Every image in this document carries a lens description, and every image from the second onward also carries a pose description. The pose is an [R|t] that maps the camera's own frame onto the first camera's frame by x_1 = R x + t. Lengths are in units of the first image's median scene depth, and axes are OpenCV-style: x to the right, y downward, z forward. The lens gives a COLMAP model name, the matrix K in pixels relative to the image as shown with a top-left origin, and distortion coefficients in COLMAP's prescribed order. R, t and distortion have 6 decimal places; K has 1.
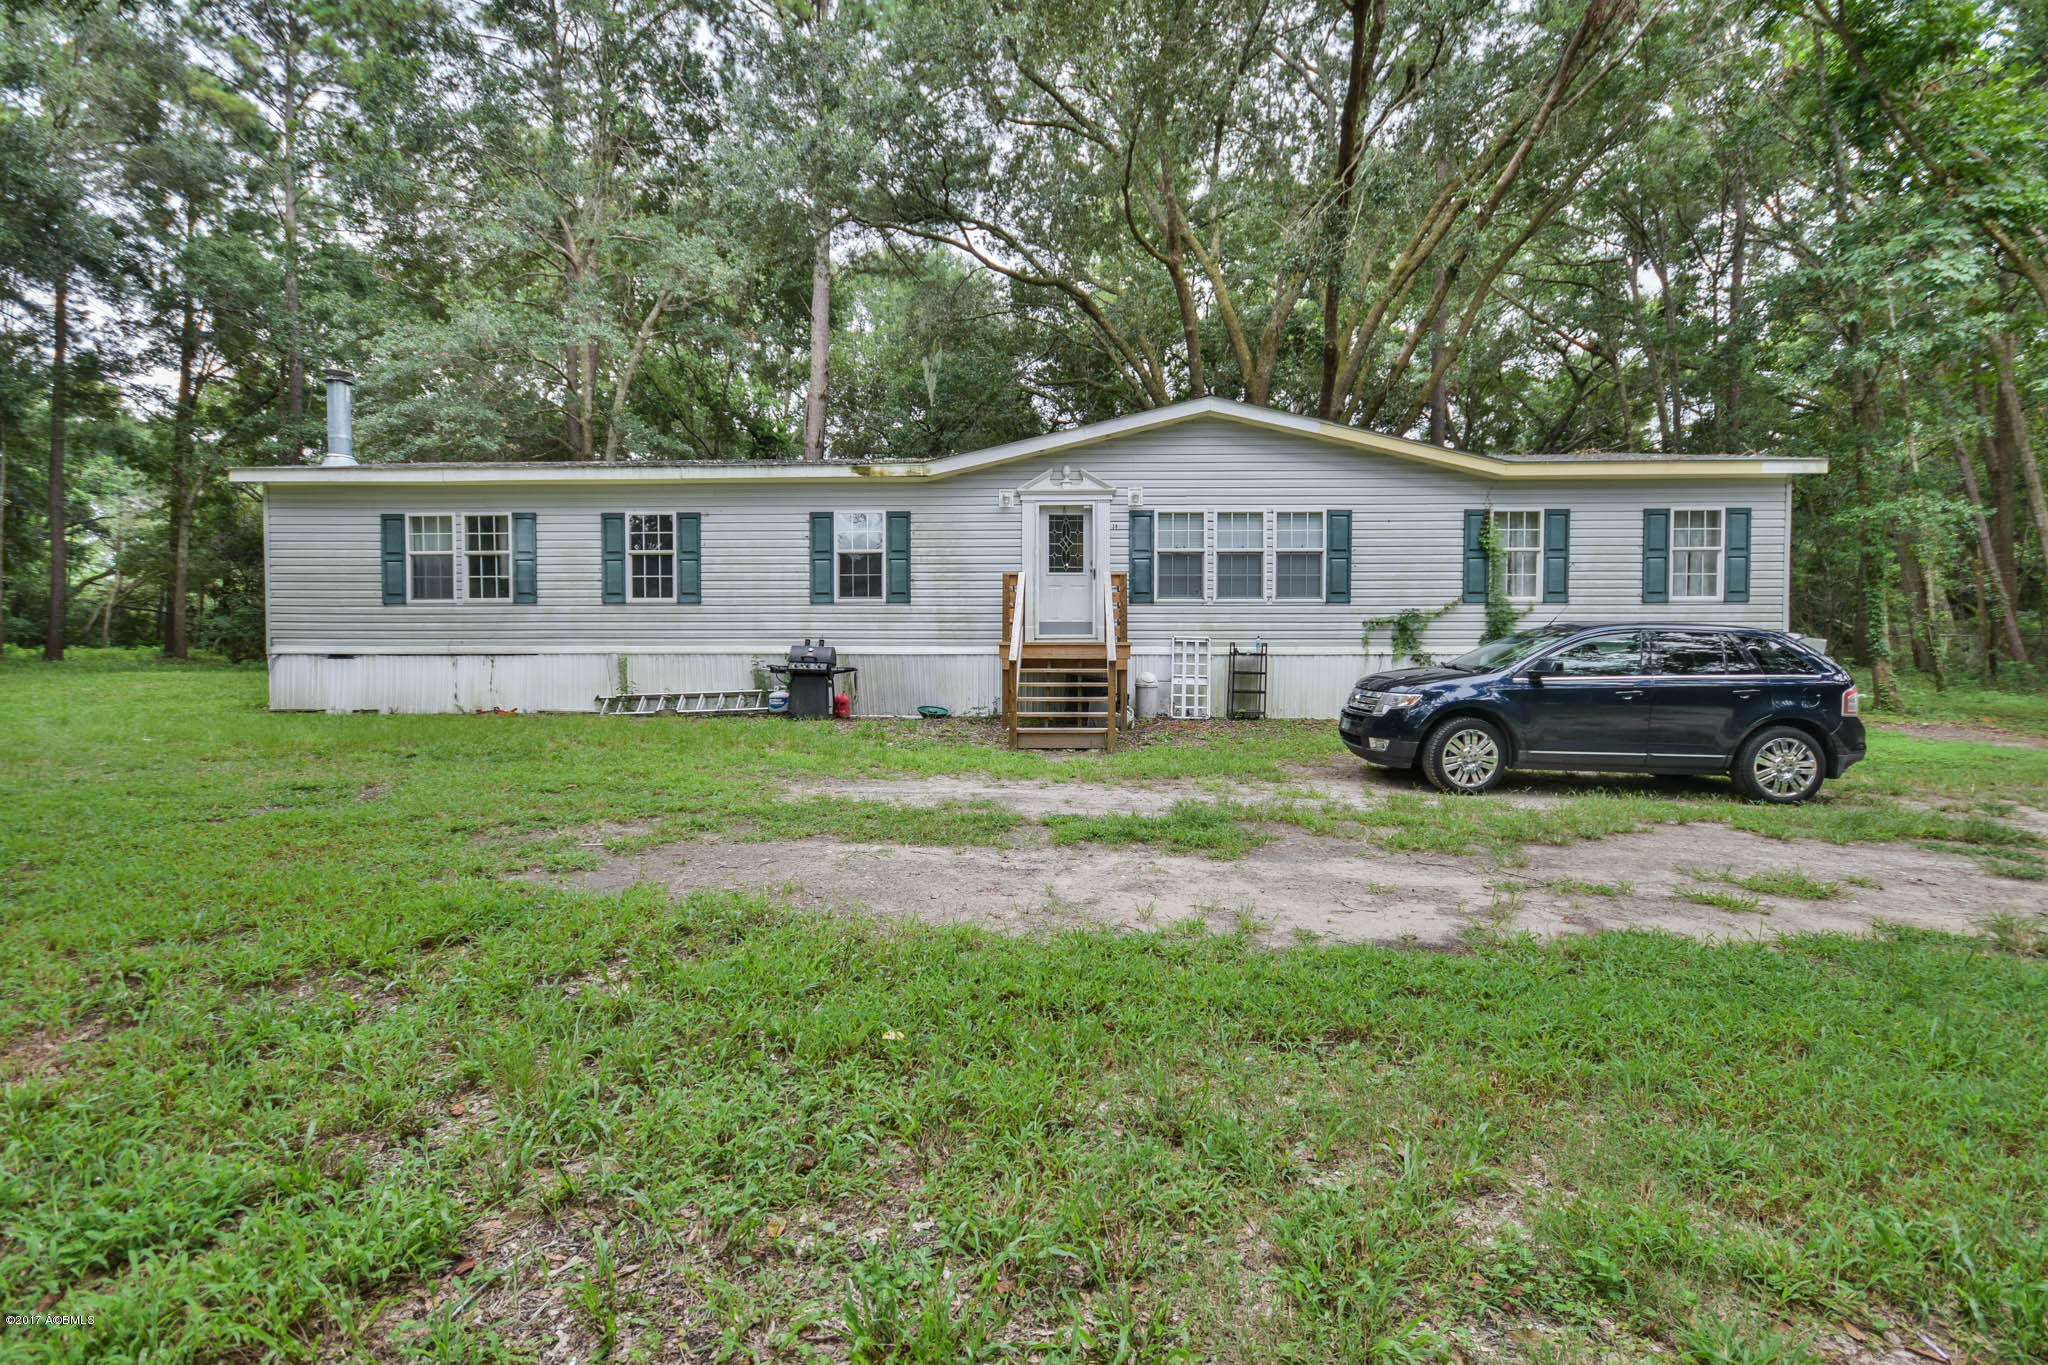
lens RADIAL K [[897.1, 0, 1039.2], [0, 897.1, 682.6], [0, 0, 1]] dist [0.003497, -0.007639]
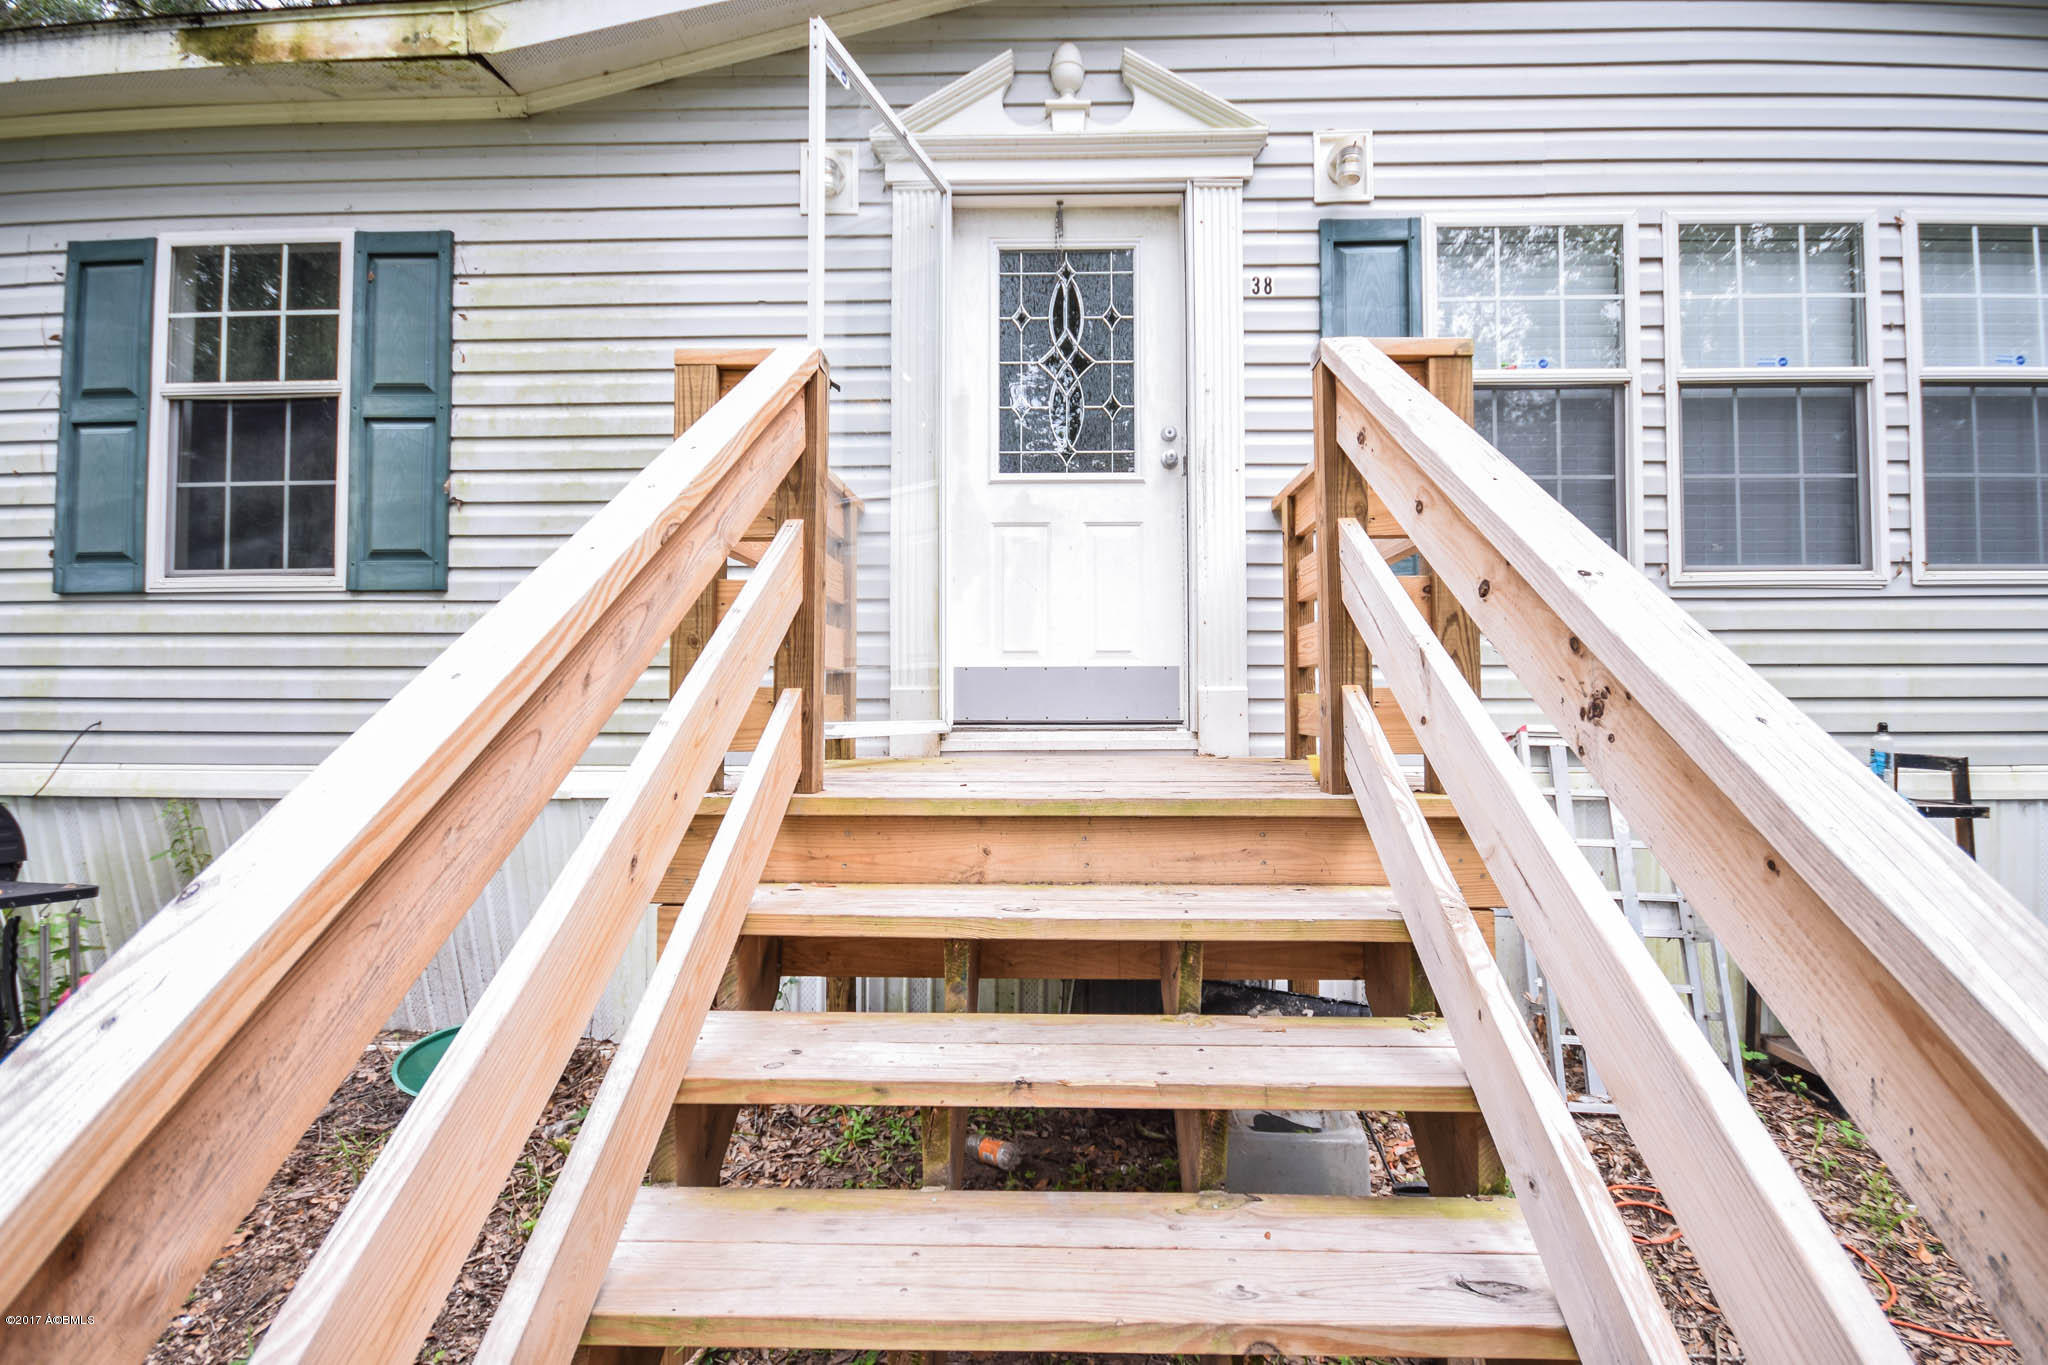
lens RADIAL K [[897.1, 0, 1031.1], [0, 897.1, 692.2], [0, 0, 1]] dist [0.003497, -0.007639]
pose [[0.999916, -0.001787, 0.012855, 0.016335], [0.002507, 0.998416, -0.056204, -0.046570], [-0.012734, 0.056231, 0.998337, 0.748964]]
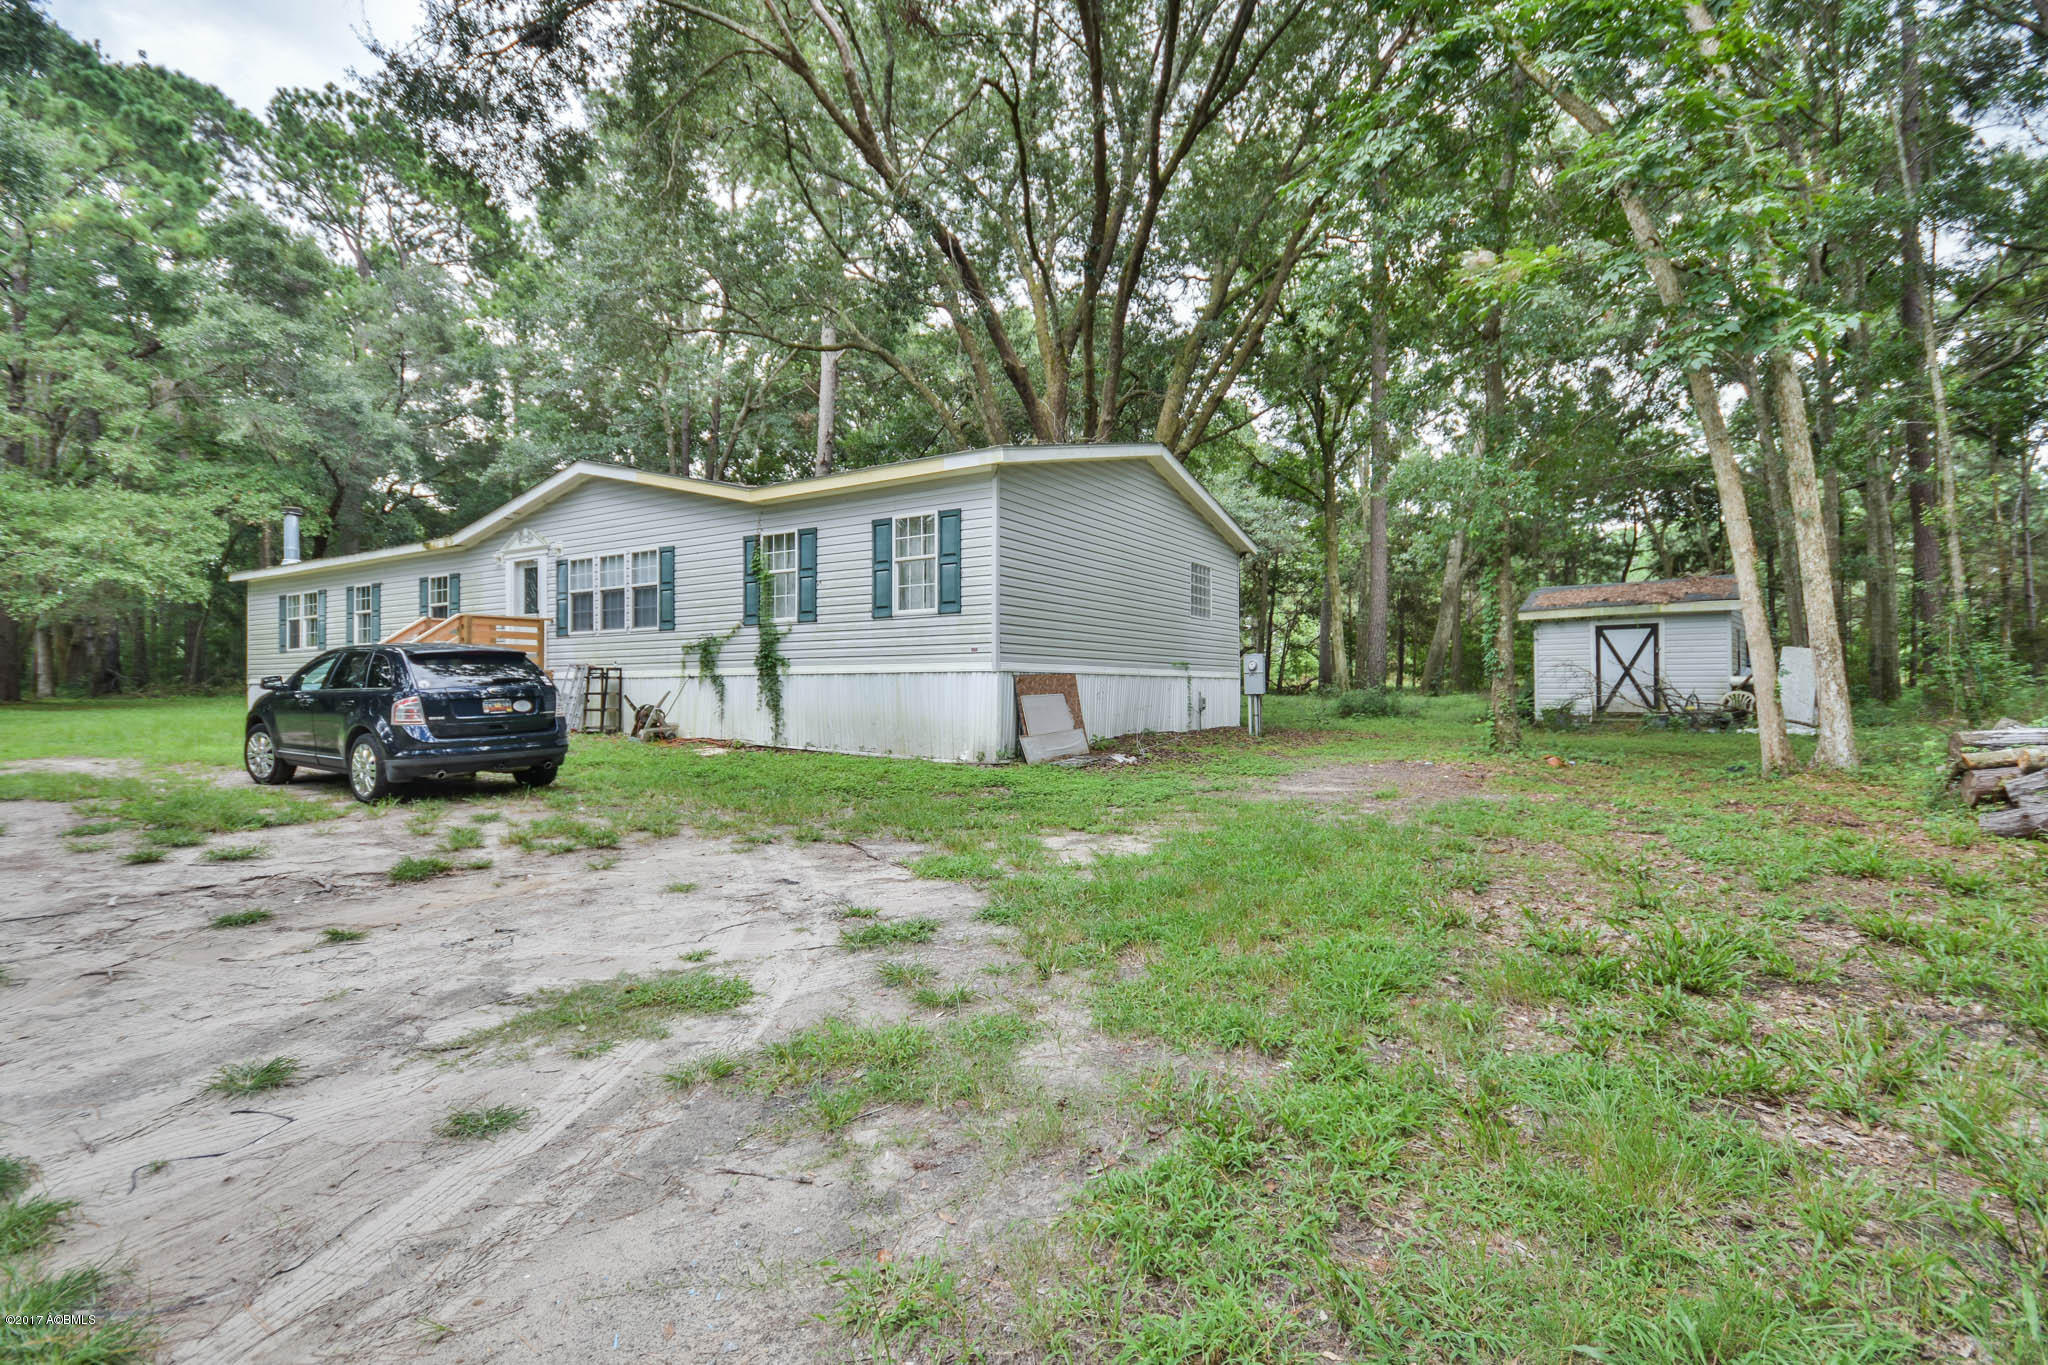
lens RADIAL K [[947.9, 0, 1024.8], [0, 947.9, 683.9], [0, 0, 1]] dist [-0.003349, -0.003508]
pose [[0.865065, -0.007755, -0.501600, 1.275103], [-0.005562, 0.999671, -0.025048, 0.003887], [0.501629, 0.024458, 0.864737, 0.209640]]
